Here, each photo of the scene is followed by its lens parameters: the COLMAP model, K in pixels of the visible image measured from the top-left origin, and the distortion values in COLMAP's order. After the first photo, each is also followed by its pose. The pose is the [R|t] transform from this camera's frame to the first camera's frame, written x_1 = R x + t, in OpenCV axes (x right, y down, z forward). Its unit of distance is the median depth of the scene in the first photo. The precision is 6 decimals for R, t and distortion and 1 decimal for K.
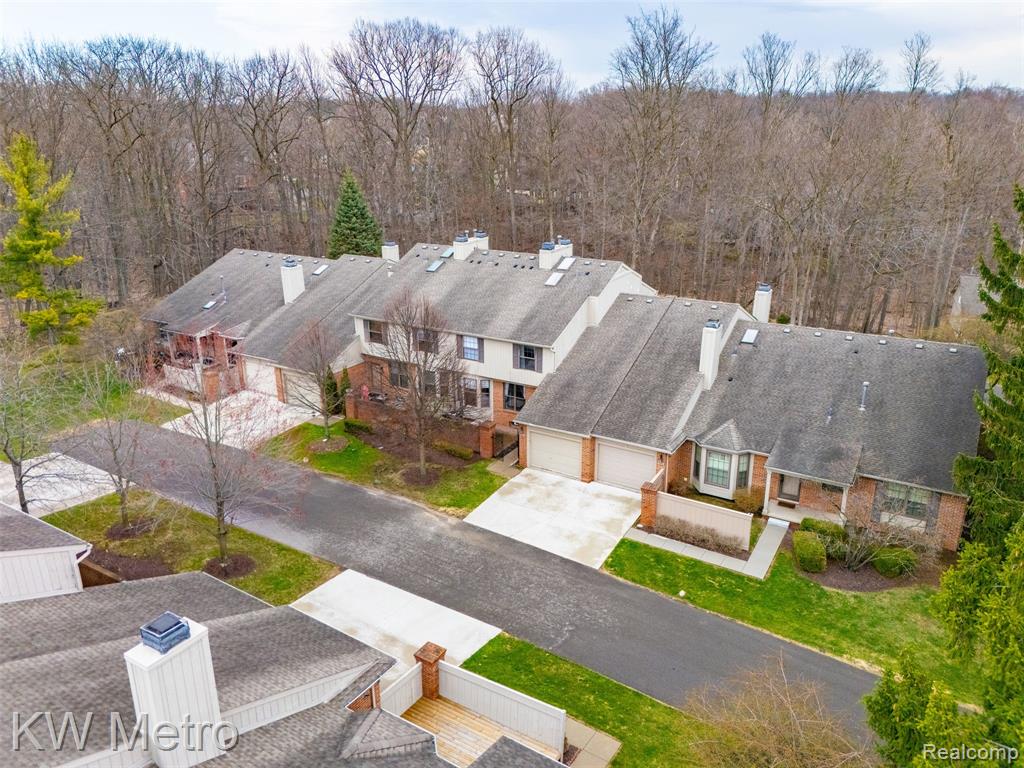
lens RADIAL K [[747.7, 0, 512.0], [0, 747.7, 384.0], [0, 0, 1]] dist [0.098290, -0.122164]
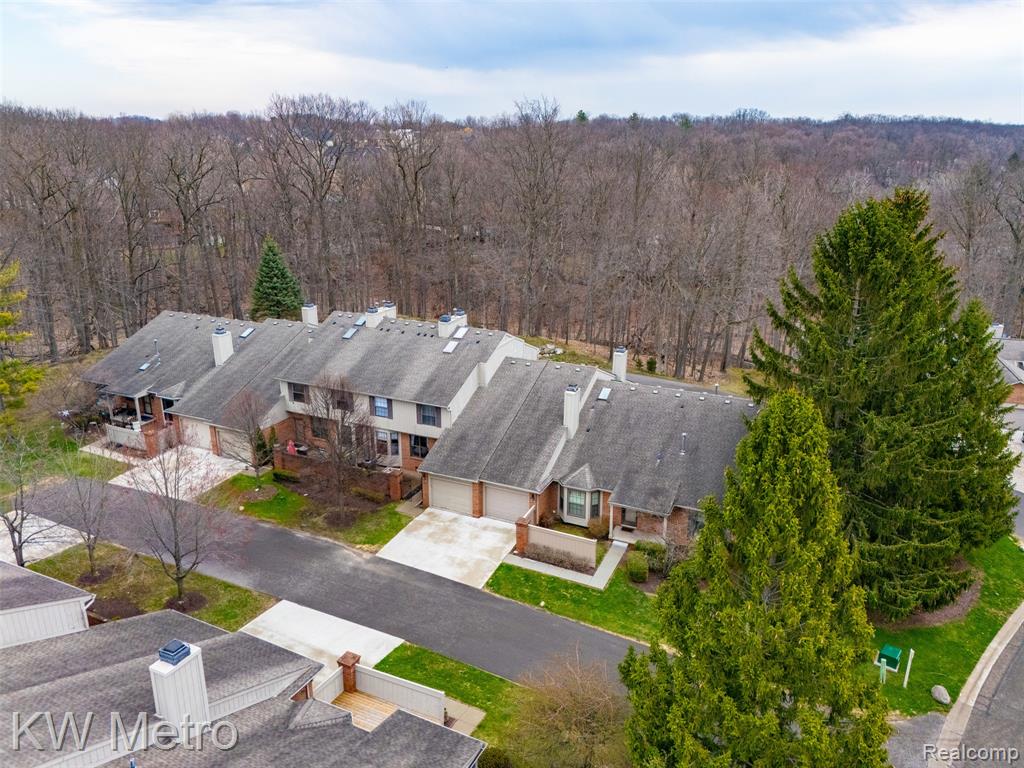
lens RADIAL K [[747.7, 0, 512.0], [0, 747.7, 384.0], [0, 0, 1]] dist [0.098290, -0.122164]
pose [[0.994421, -0.024119, 0.102694, 0.037323], [0.025601, 0.999586, -0.013137, -0.077930], [-0.102335, 0.015693, 0.994626, -0.266481]]
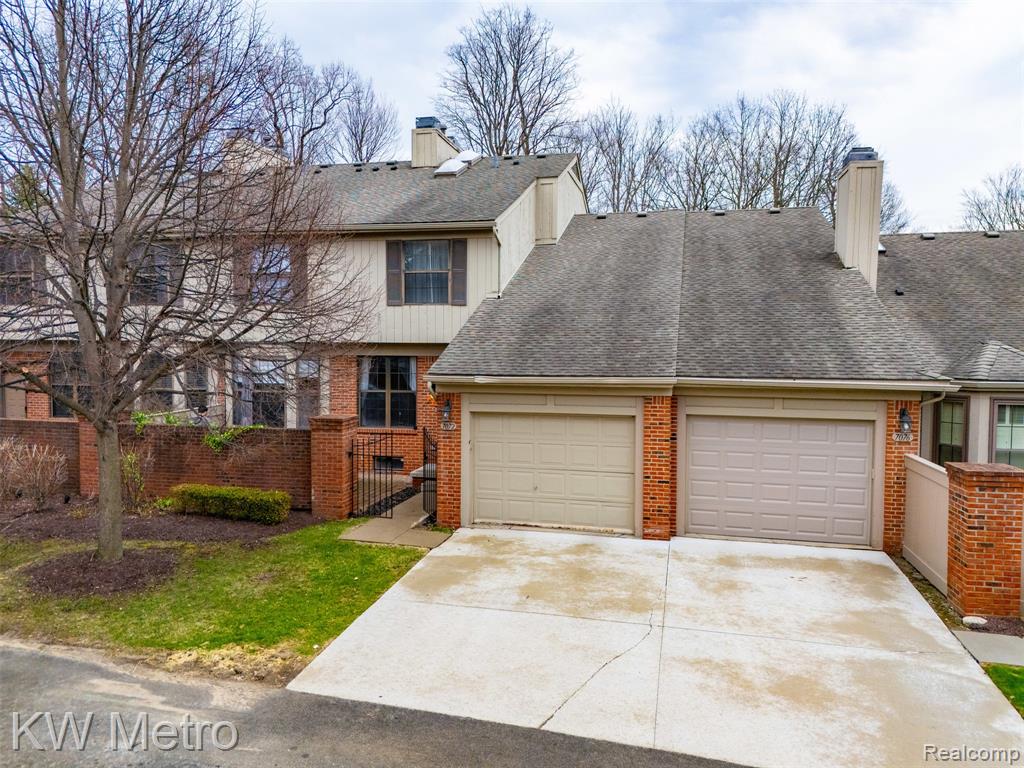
lens RADIAL K [[754.4, 0, 512.0], [0, 754.4, 384.0], [0, 0, 1]] dist [0.066848, -0.058794]
pose [[0.952874, -0.003511, 0.303347, -0.068314], [0.088153, 0.959991, -0.265795, 0.157423], [-0.290277, 0.280010, 0.915059, 0.735666]]
